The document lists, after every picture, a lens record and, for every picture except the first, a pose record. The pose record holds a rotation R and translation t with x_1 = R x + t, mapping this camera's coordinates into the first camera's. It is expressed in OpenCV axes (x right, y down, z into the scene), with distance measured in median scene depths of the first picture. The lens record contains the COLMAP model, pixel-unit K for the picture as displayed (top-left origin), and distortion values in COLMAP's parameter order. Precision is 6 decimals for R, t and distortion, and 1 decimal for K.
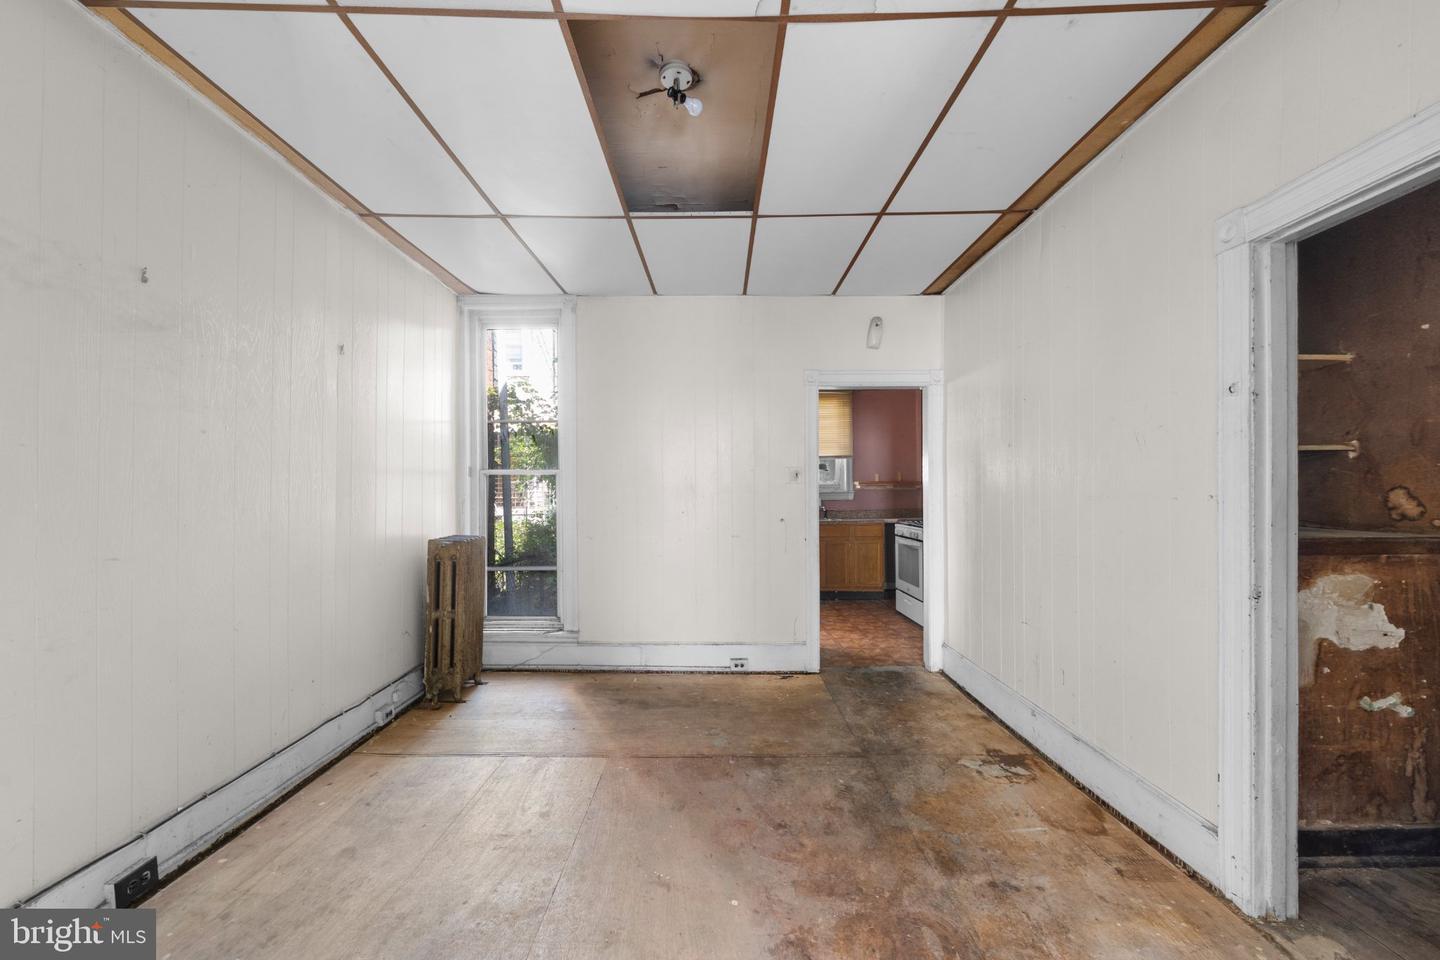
lens RADIAL K [[595.3, 0, 720.0], [0, 595.3, 480.0], [0, 0, 1]] dist [0.000076, -0.000044]
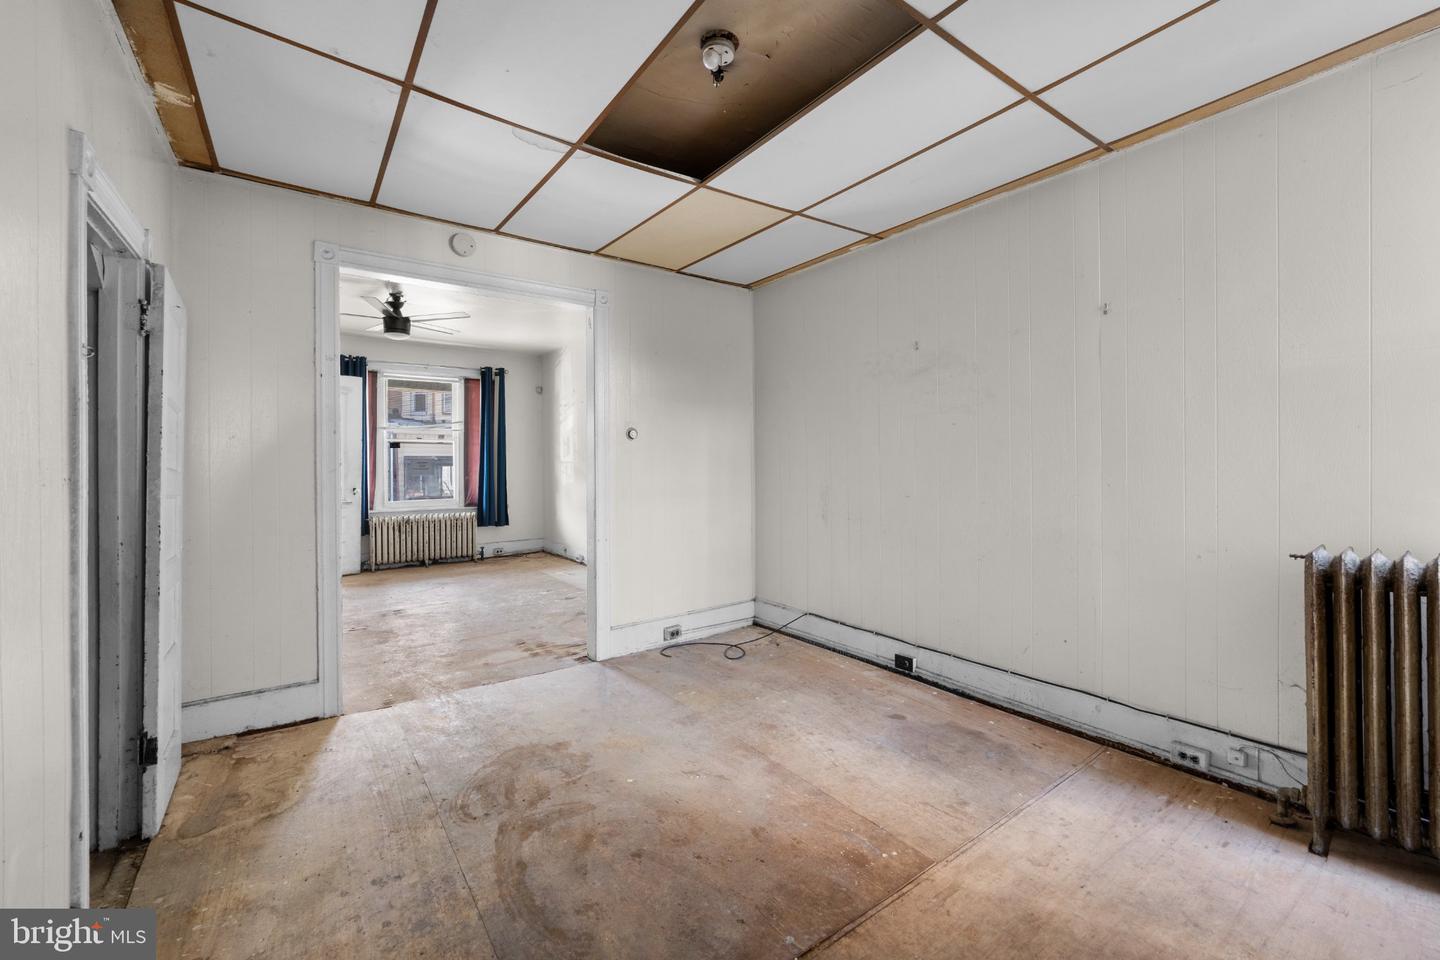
lens RADIAL K [[588.1, 0, 721.5], [0, 588.1, 466.5], [0, 0, 1]] dist [-0.000006, -0.000077]
pose [[-0.814457, 0.007658, -0.580173, 0.460430], [0.015433, 0.999845, -0.008468, 0.030076], [0.580018, -0.015850, -0.814449, 1.658850]]
